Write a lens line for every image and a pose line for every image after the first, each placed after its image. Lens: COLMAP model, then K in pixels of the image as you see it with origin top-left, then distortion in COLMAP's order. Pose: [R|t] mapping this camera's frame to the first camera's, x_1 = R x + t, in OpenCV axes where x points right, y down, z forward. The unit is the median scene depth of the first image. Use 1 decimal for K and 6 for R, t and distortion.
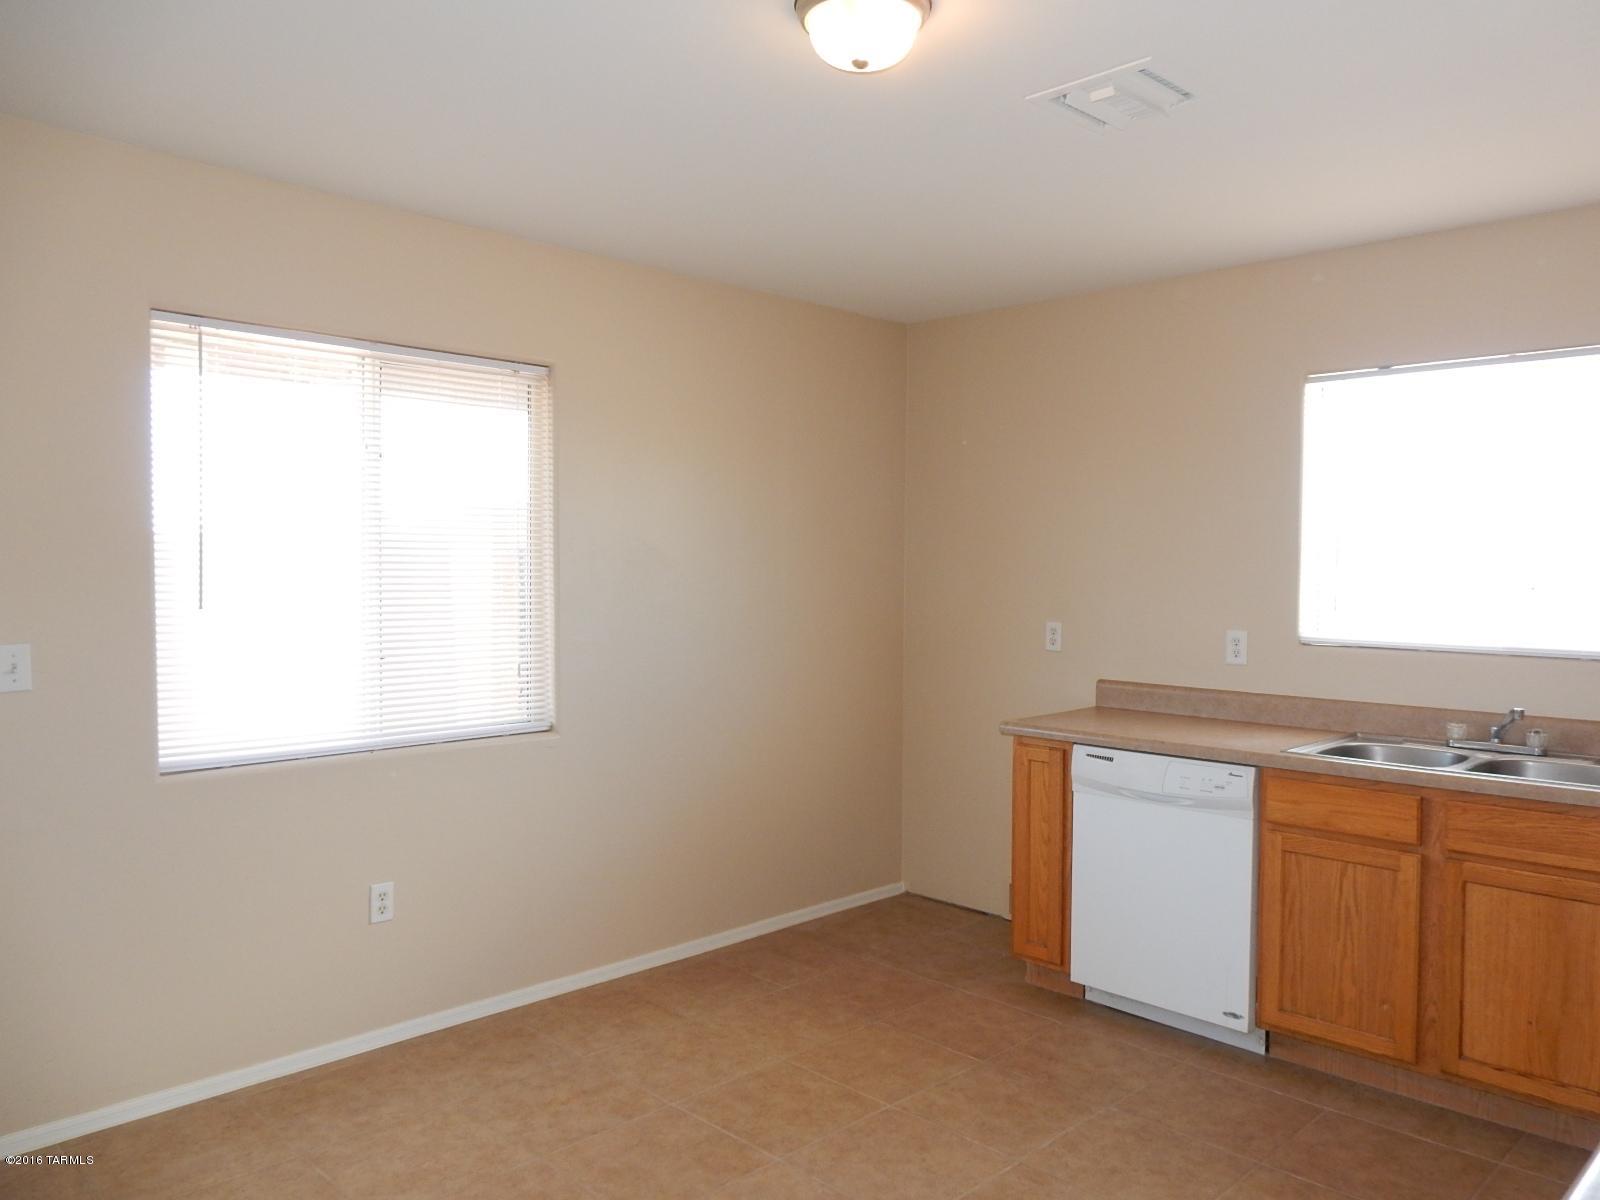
lens RADIAL K [[1174.6, 0, 805.5], [0, 1174.6, 601.0], [0, 0, 1]] dist [-0.007616, -0.007642]
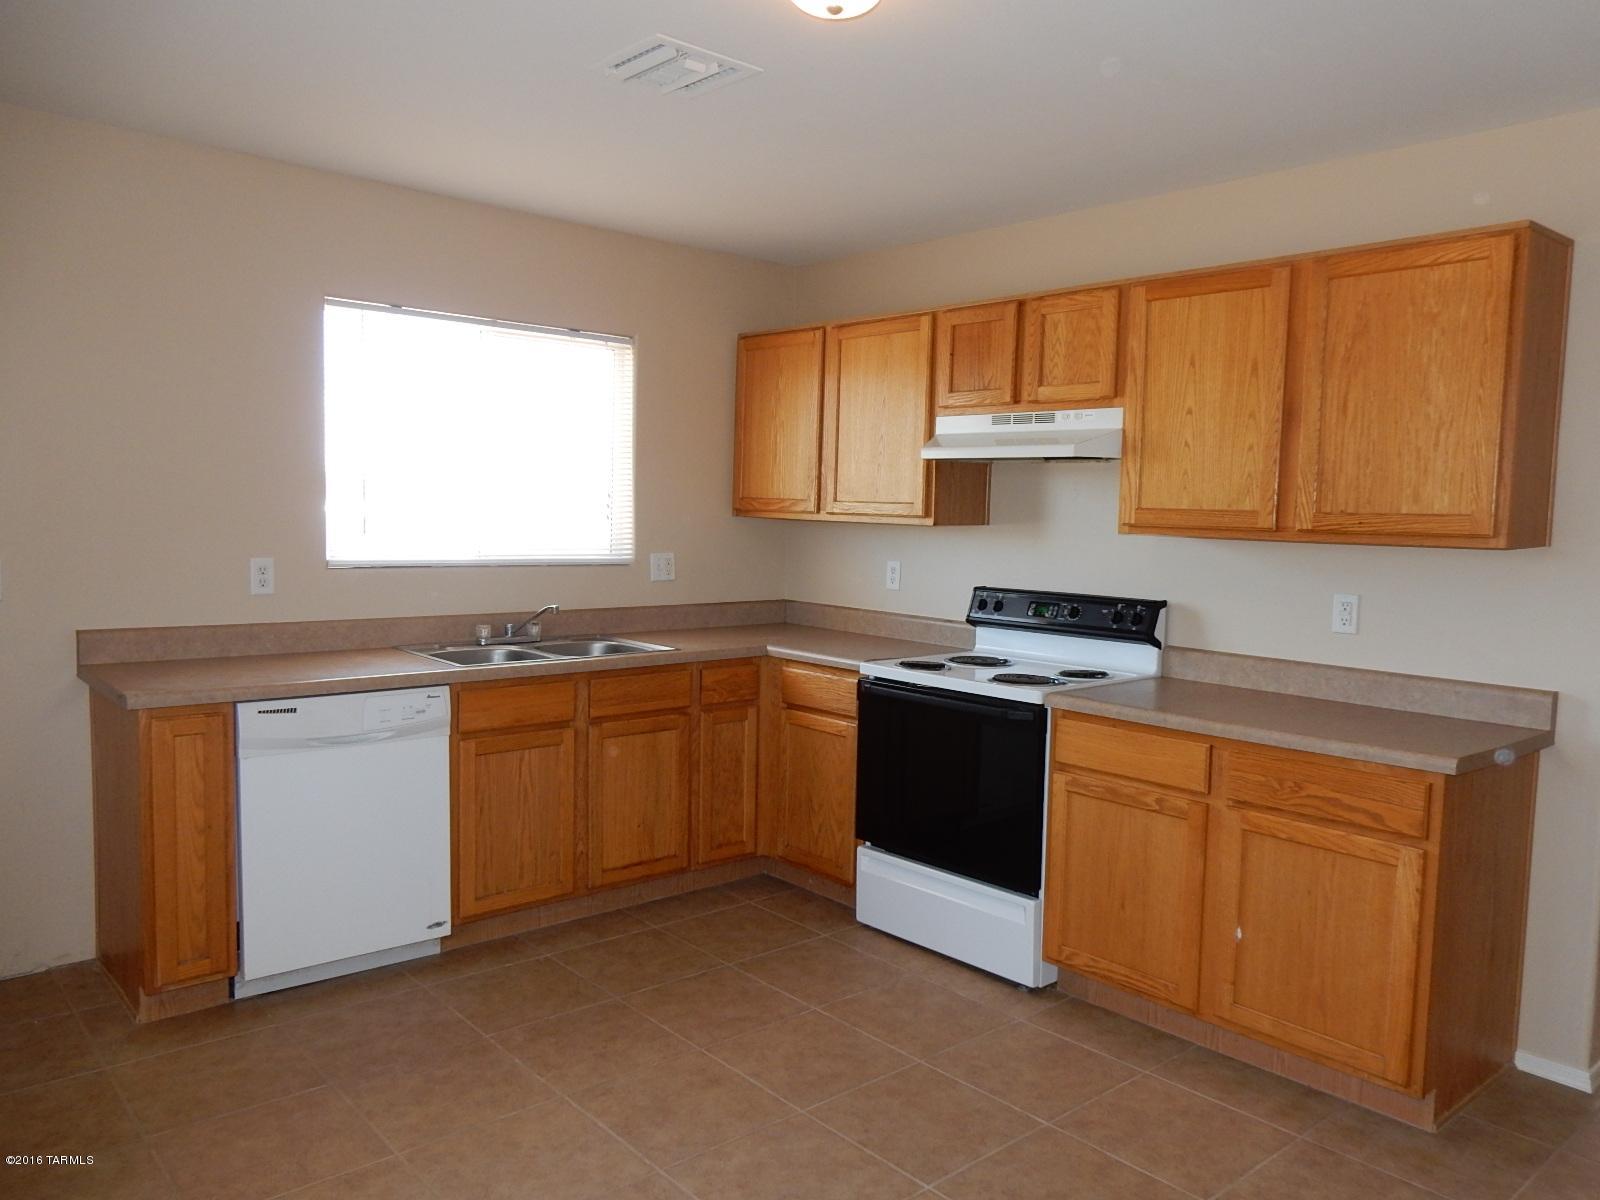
lens RADIAL K [[1174.6, 0, 805.5], [0, 1174.6, 601.0], [0, 0, 1]] dist [-0.007616, -0.007642]
pose [[0.070480, -0.084983, 0.993887, -0.633566], [0.005718, 0.996382, 0.084791, -0.020704], [-0.997497, -0.000293, 0.070711, 0.606577]]
